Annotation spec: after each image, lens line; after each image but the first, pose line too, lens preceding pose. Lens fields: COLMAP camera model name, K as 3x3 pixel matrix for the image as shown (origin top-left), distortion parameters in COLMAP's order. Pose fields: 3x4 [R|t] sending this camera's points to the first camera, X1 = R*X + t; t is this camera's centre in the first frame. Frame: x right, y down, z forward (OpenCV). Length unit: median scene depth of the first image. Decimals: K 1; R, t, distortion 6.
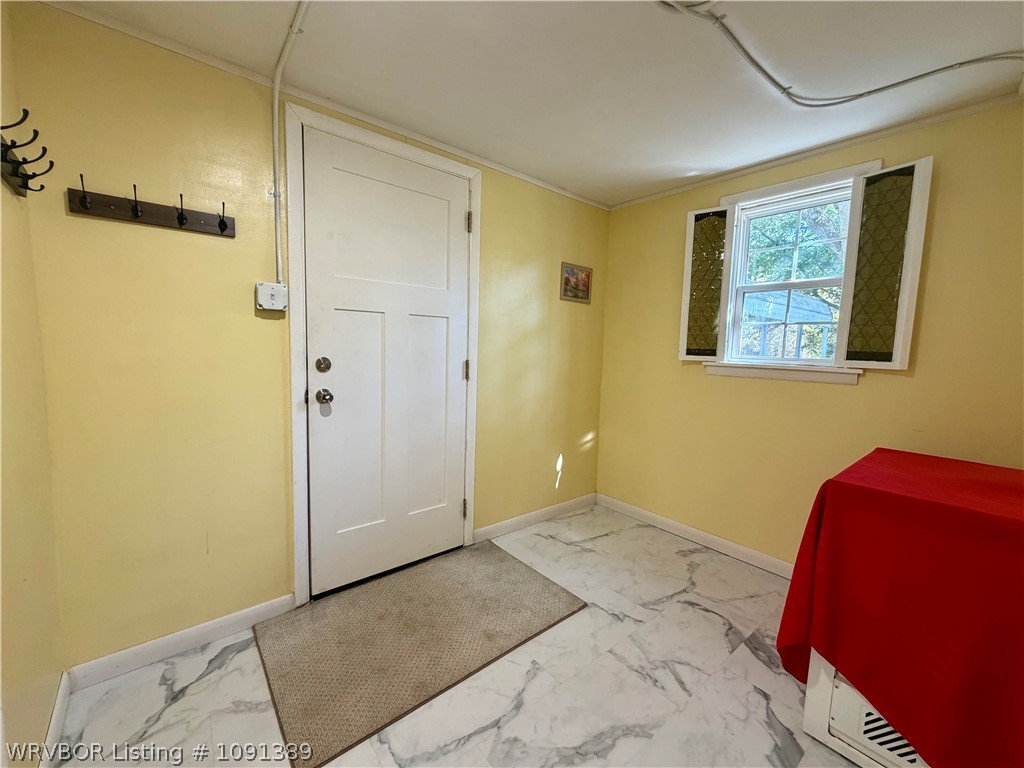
lens RADIAL K [[409.3, 0, 505.3], [0, 409.3, 383.7], [0, 0, 1]] dist [-0.000698, 0.000324]
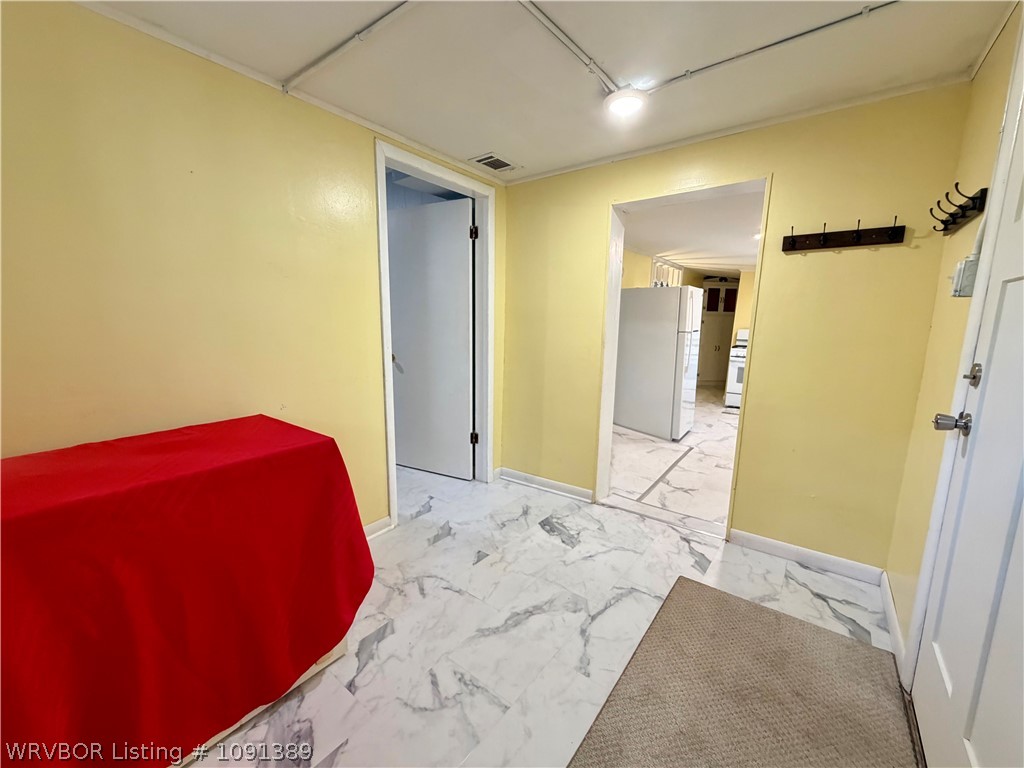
lens RADIAL K [[409.3, 0, 506.2], [0, 409.3, 385.3], [0, 0, 1]] dist [-0.000698, 0.000324]
pose [[-0.974636, -0.002312, -0.223785, 0.493646], [-0.057141, 0.969375, 0.238844, -0.172933], [0.216380, 0.245573, -0.944920, 1.807676]]
